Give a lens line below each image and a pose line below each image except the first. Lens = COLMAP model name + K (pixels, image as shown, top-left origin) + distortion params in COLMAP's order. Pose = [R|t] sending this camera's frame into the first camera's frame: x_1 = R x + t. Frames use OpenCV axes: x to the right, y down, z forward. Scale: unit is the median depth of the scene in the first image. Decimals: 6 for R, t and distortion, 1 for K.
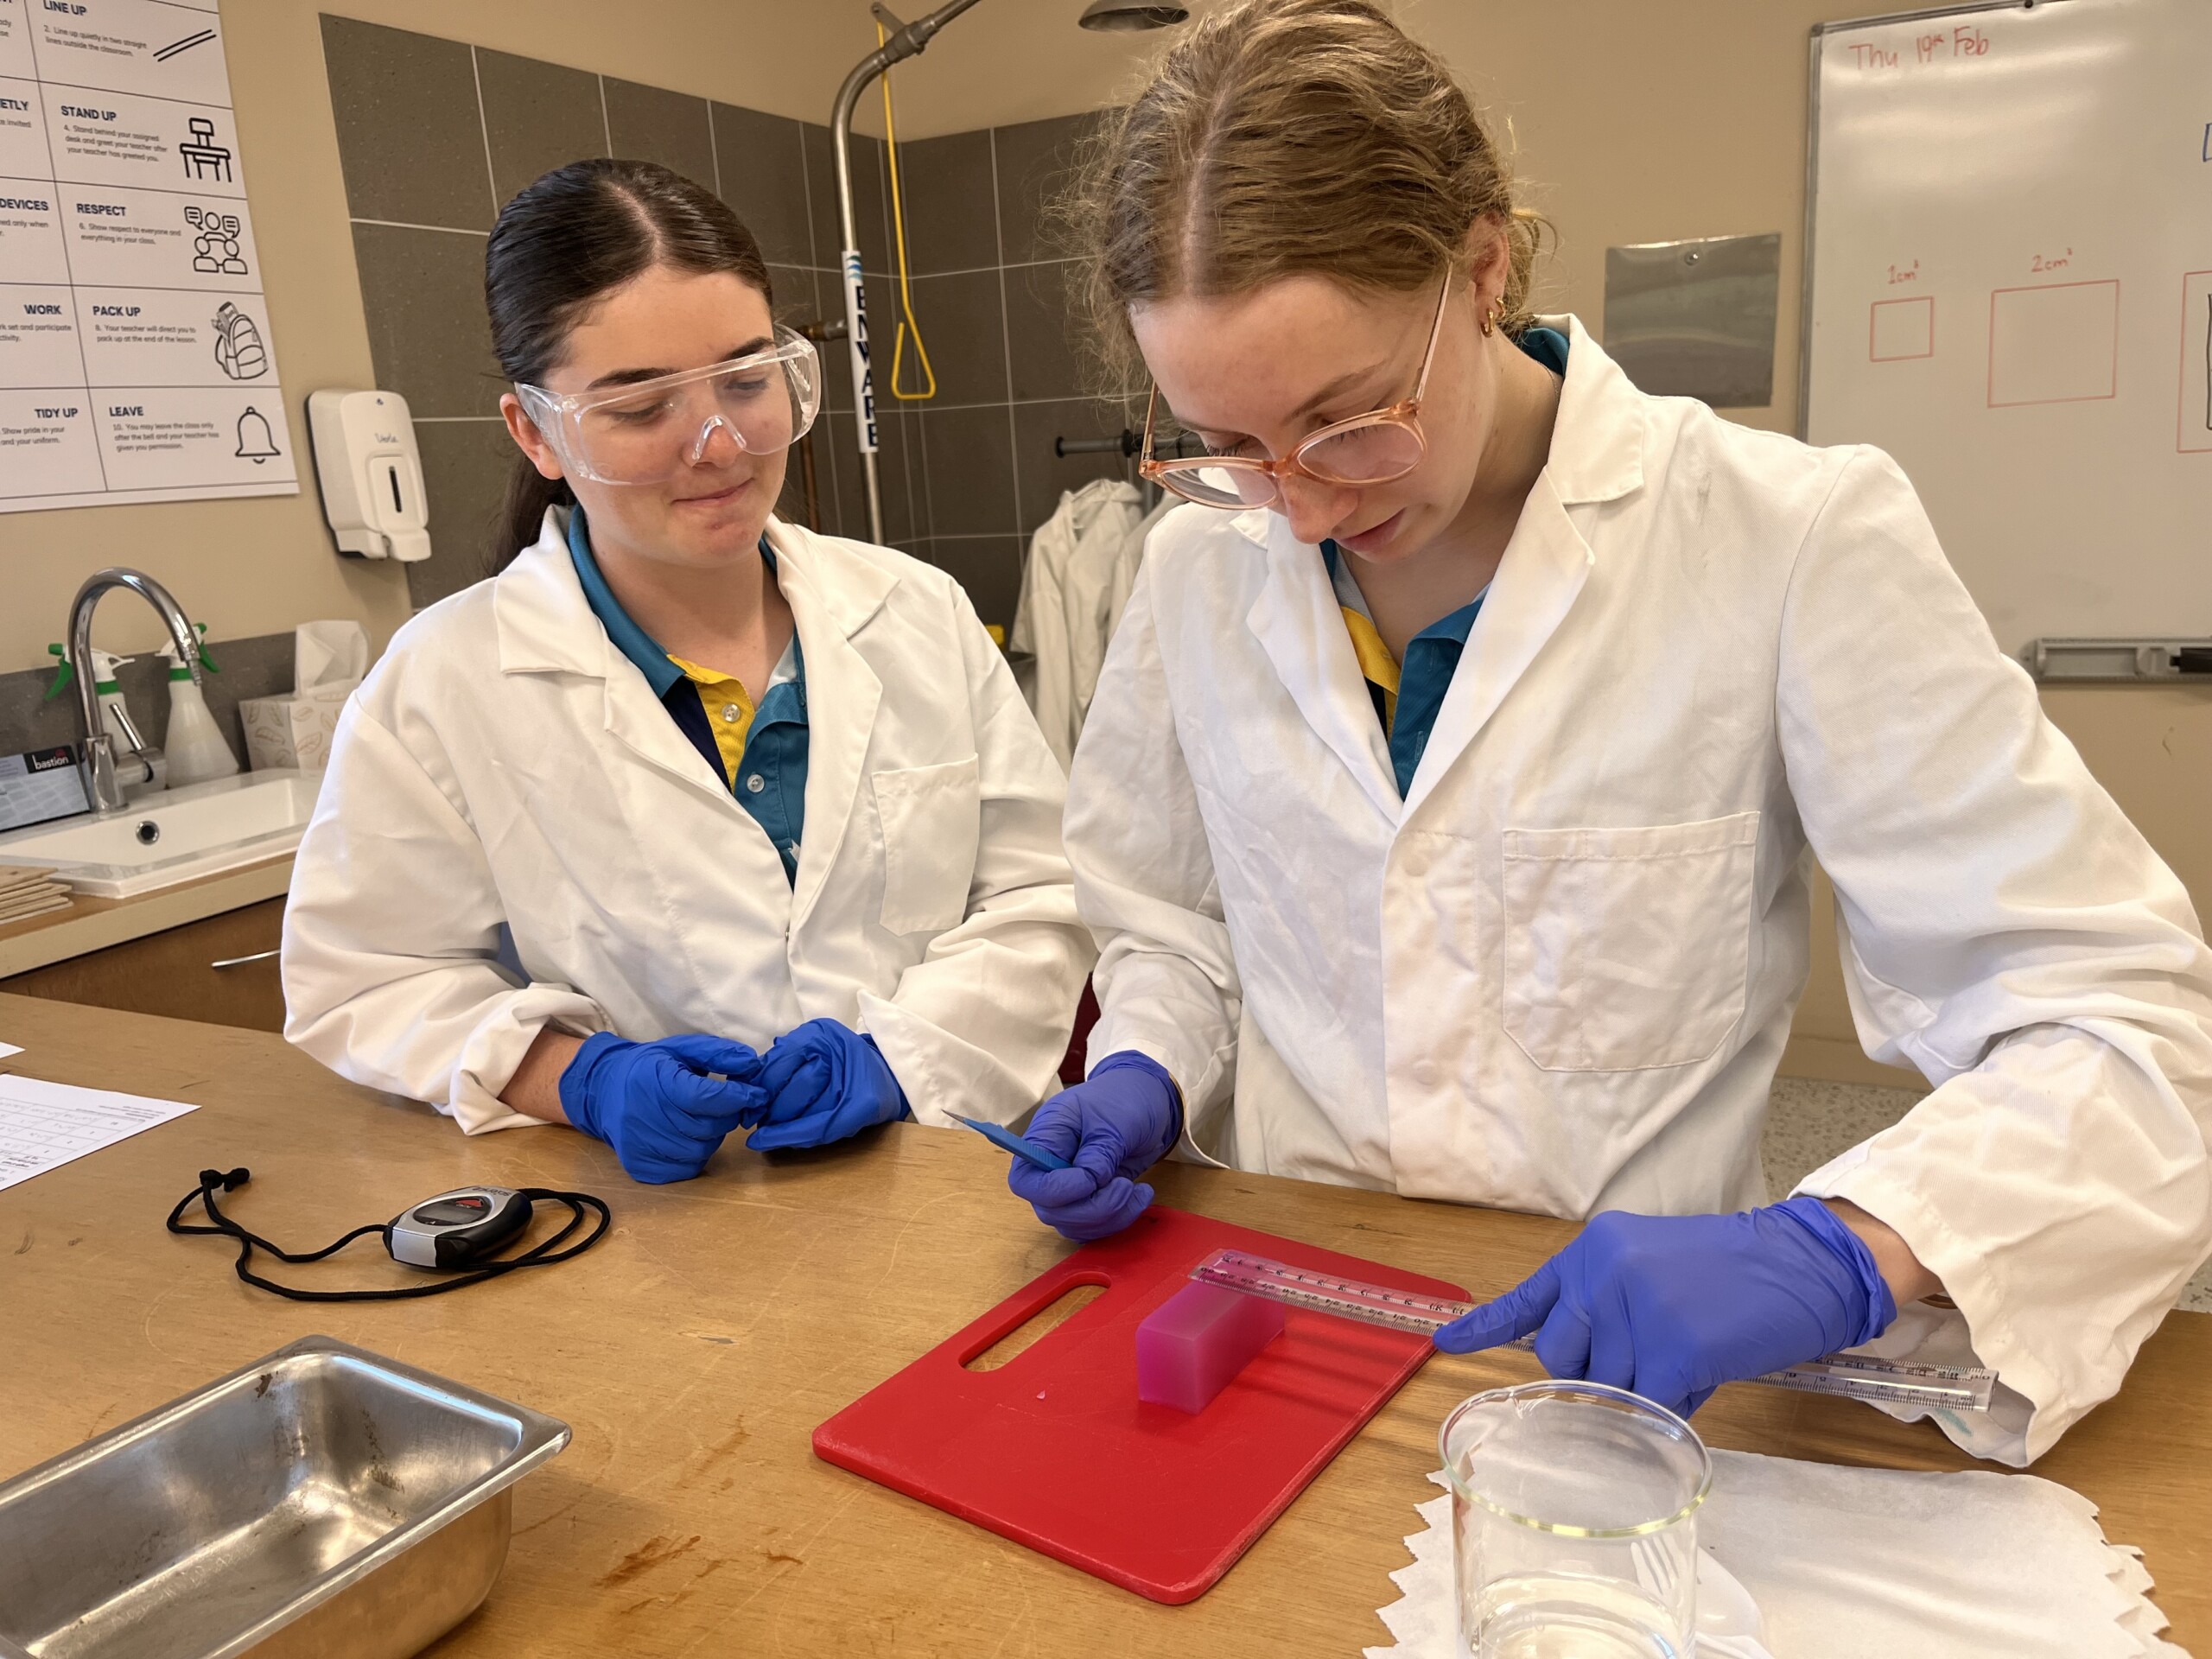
lens RADIAL K [[1742.3, 0, 1106.0], [0, 1742.3, 829.5], [0, 0, 1]] dist [0.072968, -0.089010]
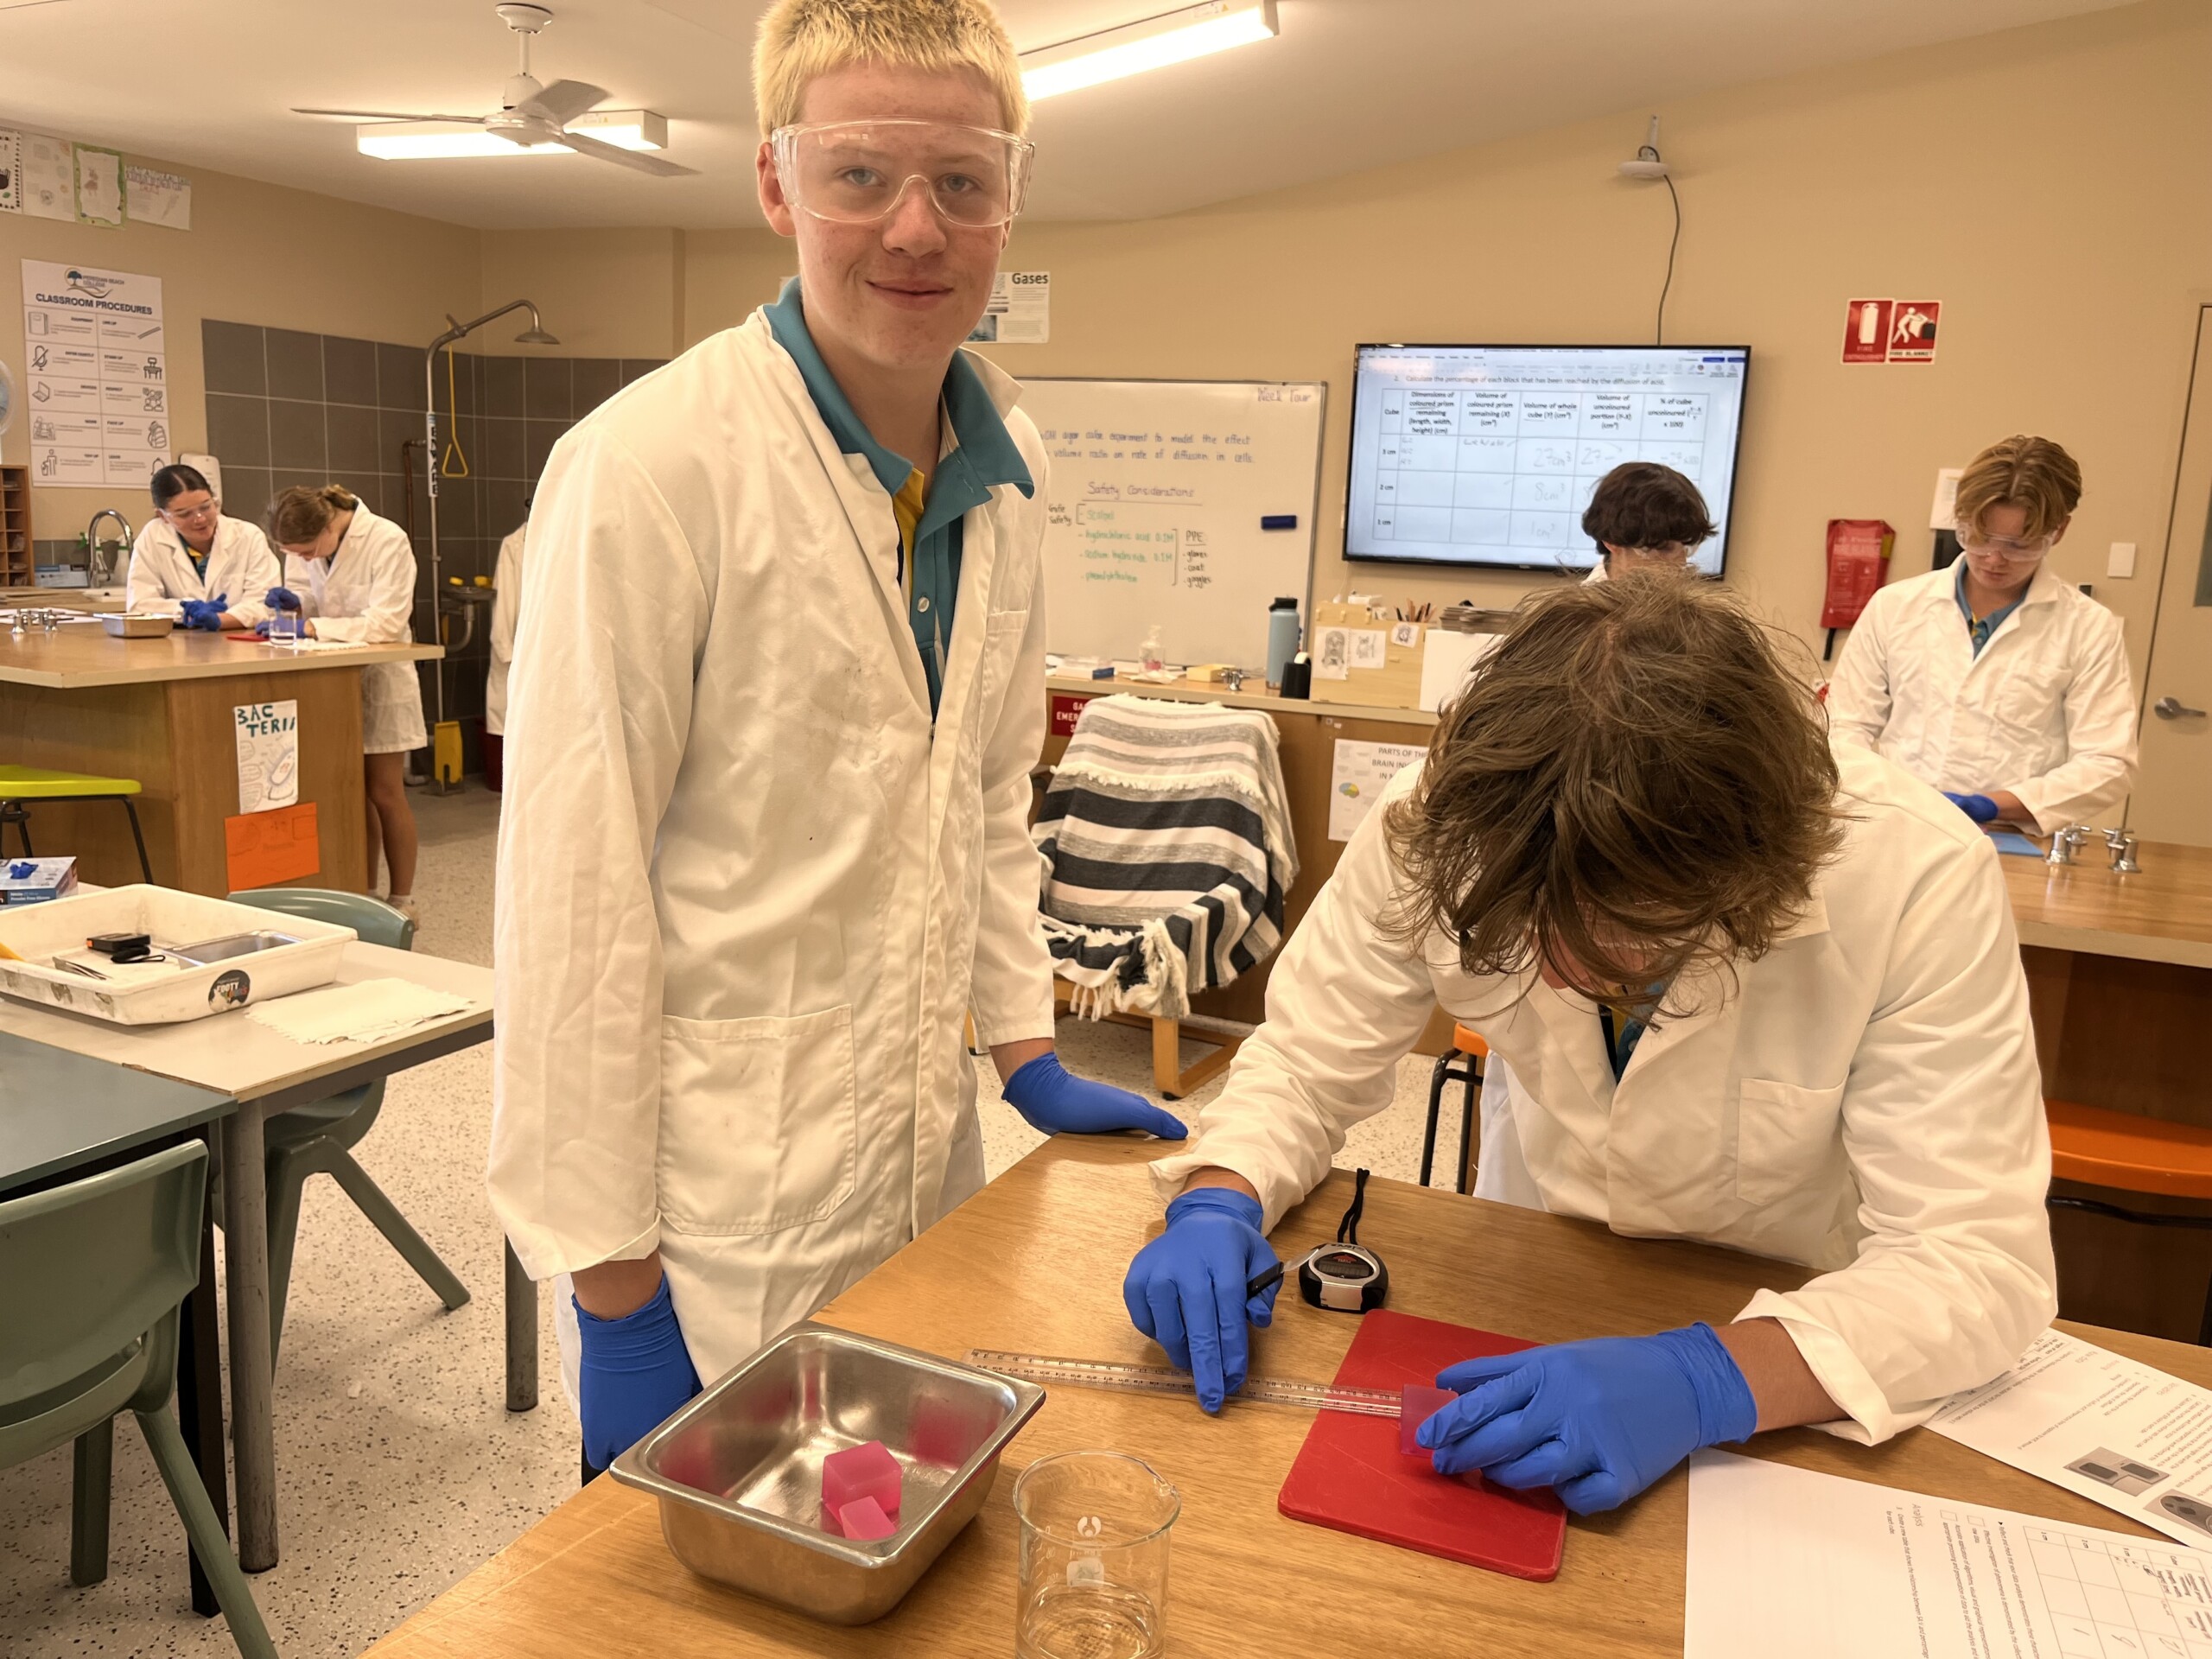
lens RADIAL K [[1731.1, 0, 1106.0], [0, 1731.1, 829.5], [0, 0, 1]] dist [0.024468, -0.002676]
pose [[0.992145, 0.105384, 0.067394, 0.918190], [-0.103357, 0.994100, -0.032896, 0.294079], [-0.070463, 0.025672, 0.997184, -1.926037]]
